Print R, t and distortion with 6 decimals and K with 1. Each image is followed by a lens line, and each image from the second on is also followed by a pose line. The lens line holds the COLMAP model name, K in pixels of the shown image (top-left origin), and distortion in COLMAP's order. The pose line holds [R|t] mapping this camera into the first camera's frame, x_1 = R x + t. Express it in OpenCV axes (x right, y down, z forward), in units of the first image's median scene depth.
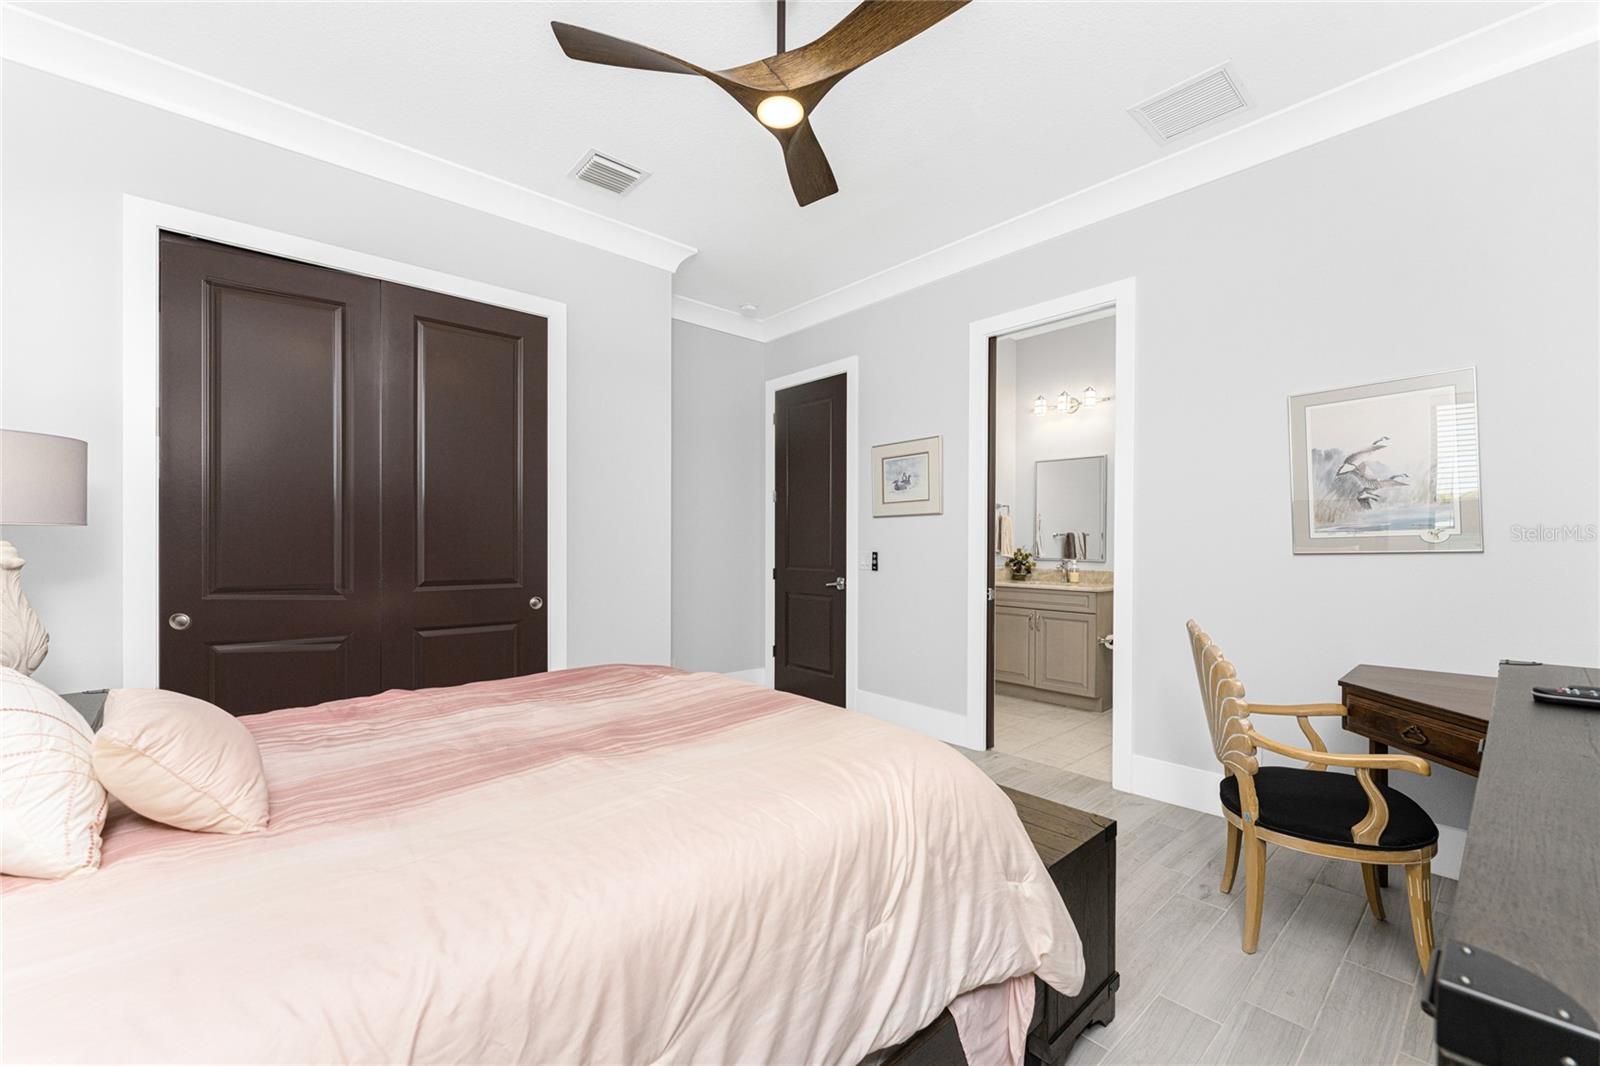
lens RADIAL K [[647.3, 0, 794.6], [0, 647.3, 539.6], [0, 0, 1]] dist [0.000748, 0.000181]
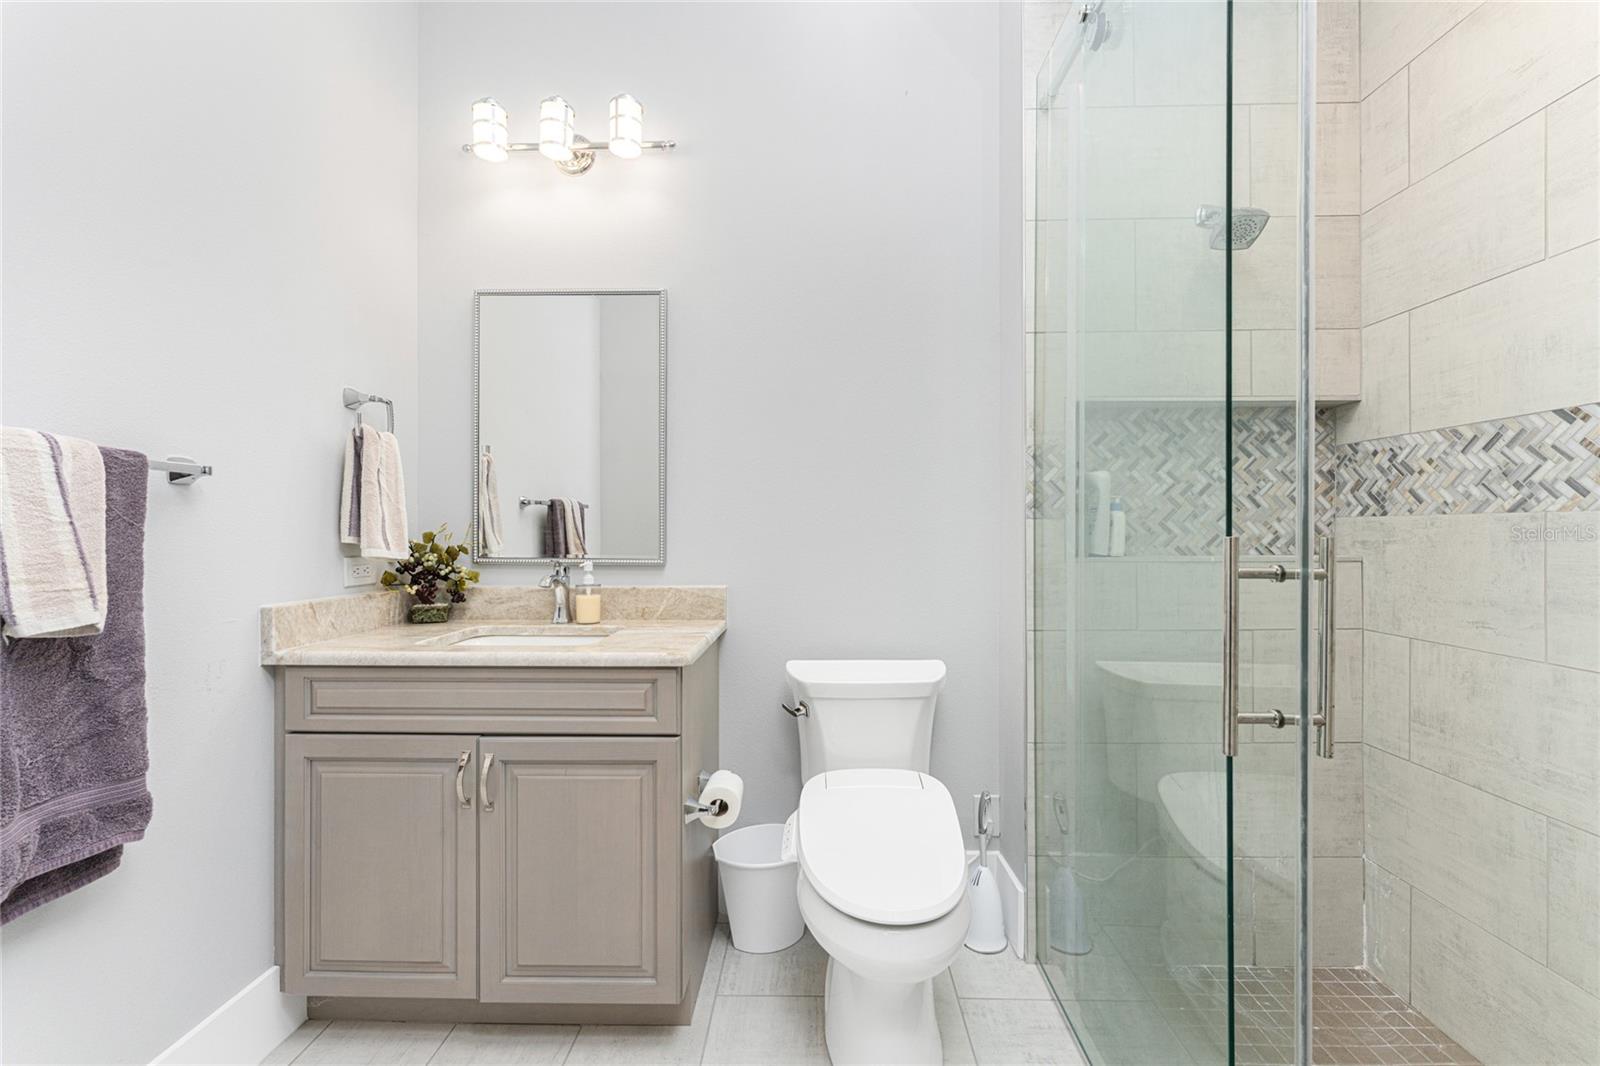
lens RADIAL K [[663.5, 0, 792.5], [0, 663.5, 530.3], [0, 0, 1]] dist [0.001725, -0.000225]
pose [[0.695880, -0.000723, 0.718158, 0.229229], [0.003843, 0.999989, -0.002717, 0.014464], [-0.718148, 0.004651, 0.695875, 0.618109]]
